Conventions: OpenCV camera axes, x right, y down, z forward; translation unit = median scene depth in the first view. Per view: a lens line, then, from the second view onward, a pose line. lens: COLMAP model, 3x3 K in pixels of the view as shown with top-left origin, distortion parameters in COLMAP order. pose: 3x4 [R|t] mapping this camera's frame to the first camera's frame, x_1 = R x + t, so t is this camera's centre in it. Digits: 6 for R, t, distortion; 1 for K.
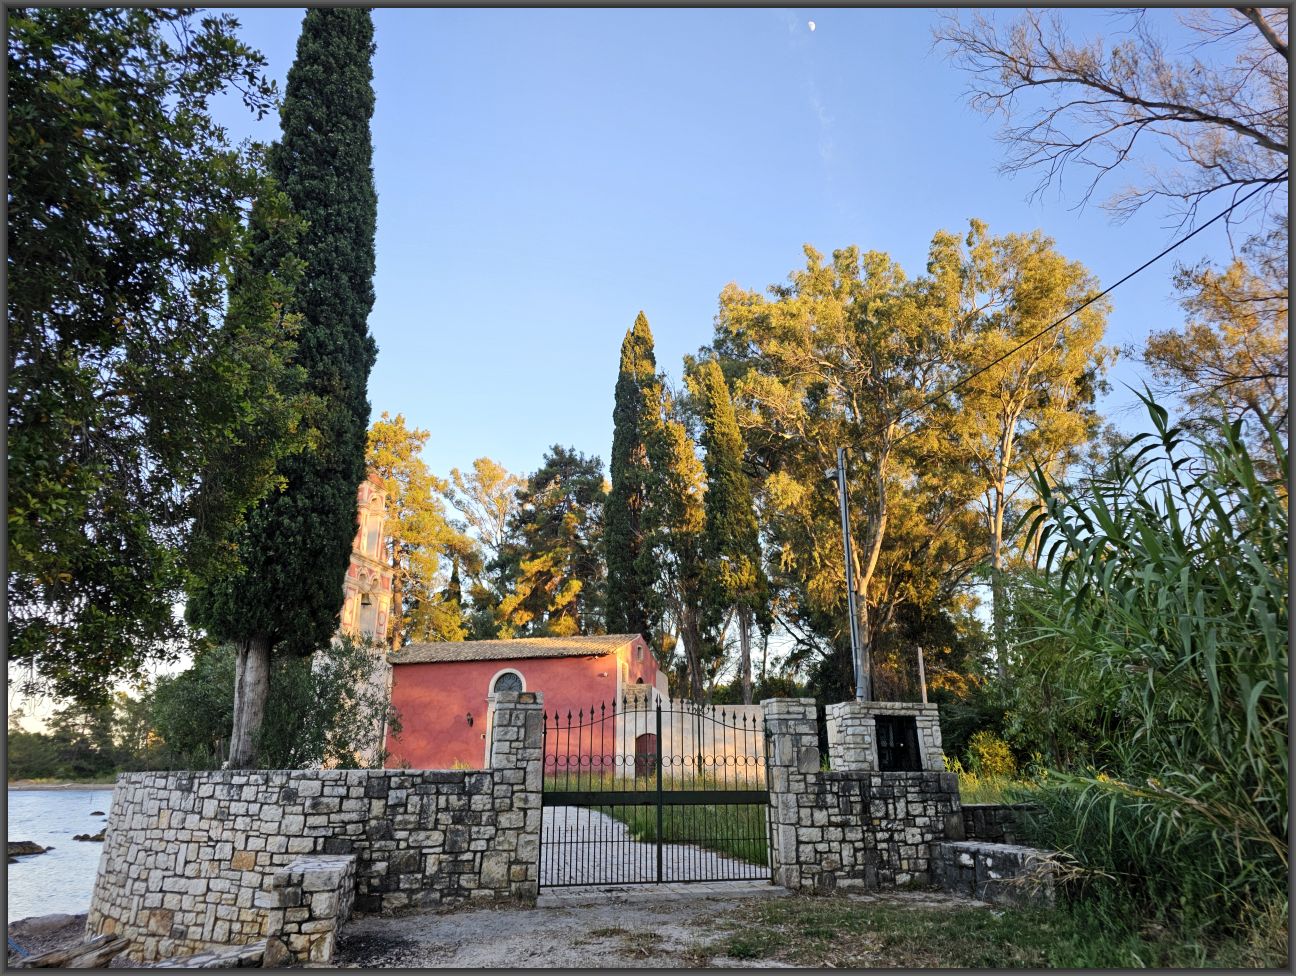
lens RADIAL K [[850.9, 0, 650.4], [0, 850.9, 487.2], [0, 0, 1]] dist [0.051838, -0.037713]
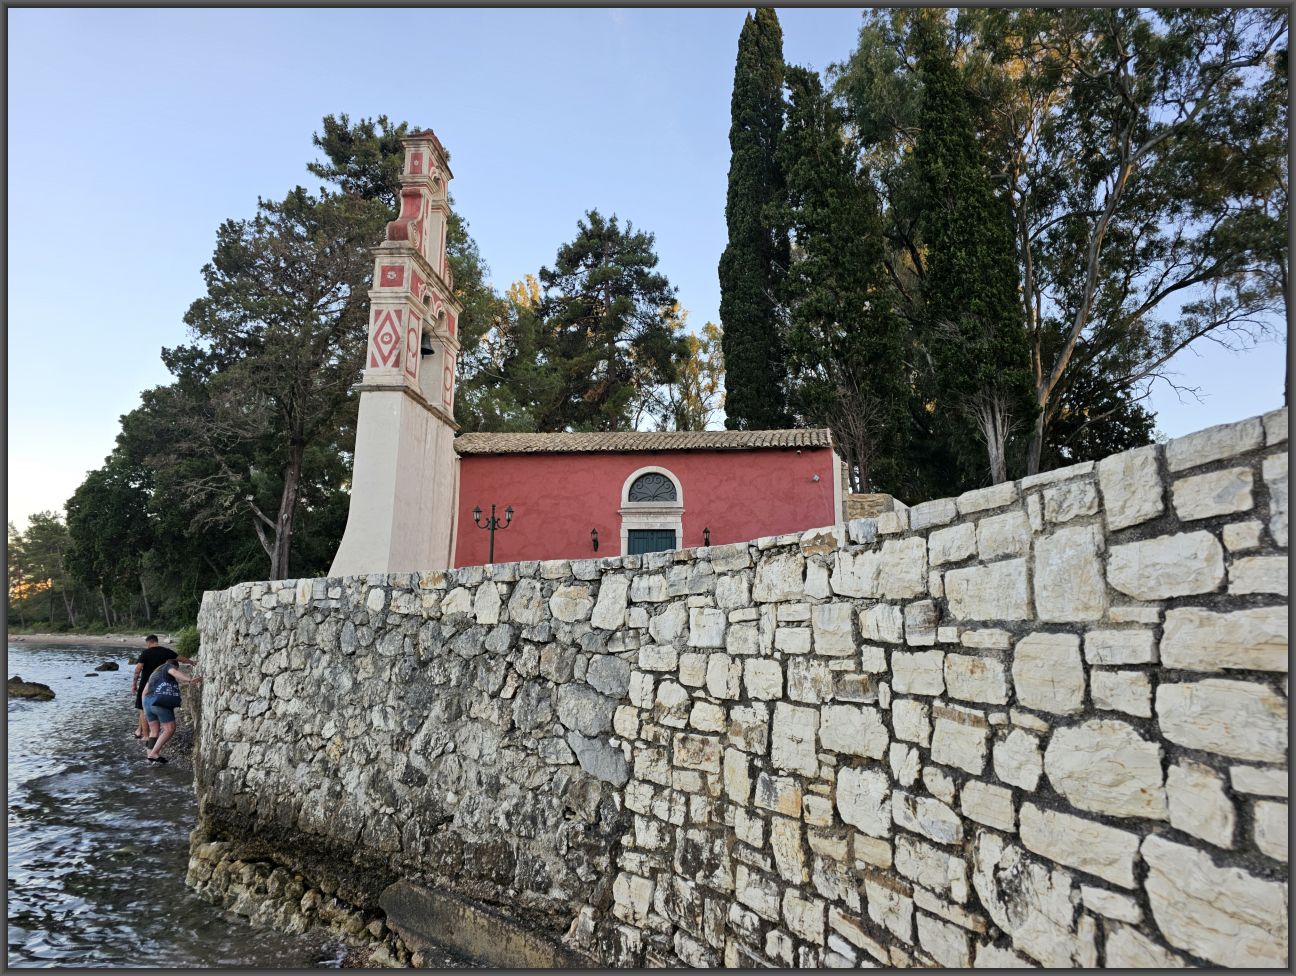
lens RADIAL K [[850.9, 0, 644.8], [0, 850.9, 484.3], [0, 0, 1]] dist [0.051838, -0.037713]
pose [[0.992911, 0.036817, 0.113012, -0.141673], [-0.052854, 0.988402, 0.142368, 0.078965], [-0.106459, -0.147332, 0.983341, 0.216049]]
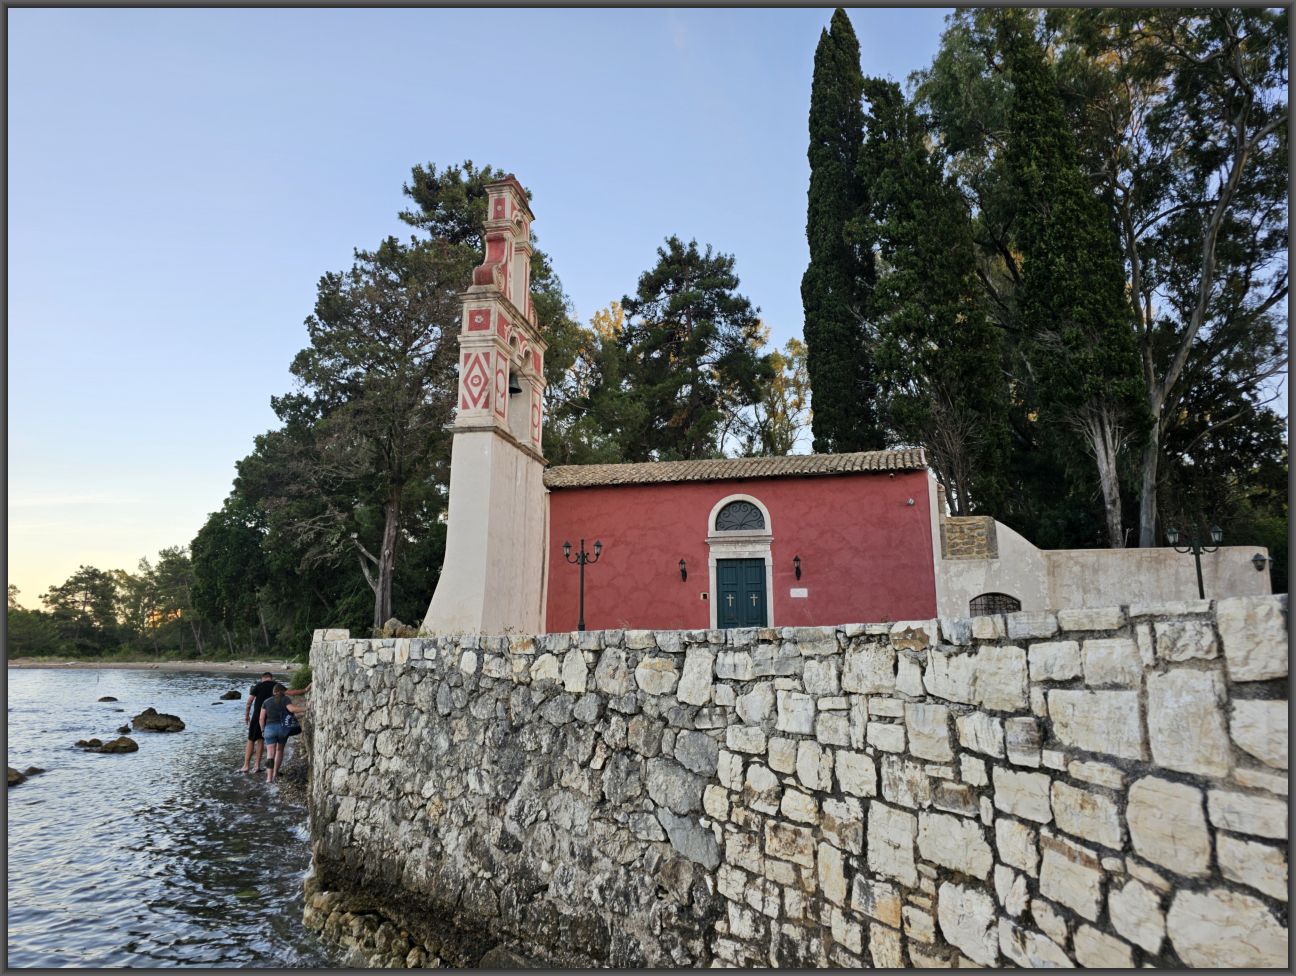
lens RADIAL K [[850.9, 0, 637.9], [0, 850.9, 494.2], [0, 0, 1]] dist [0.051838, -0.037713]
pose [[0.999981, 0.006021, 0.001574, -0.141118], [-0.006179, 0.990870, 0.134682, 0.074395], [-0.000749, -0.134689, 0.990888, 0.217144]]
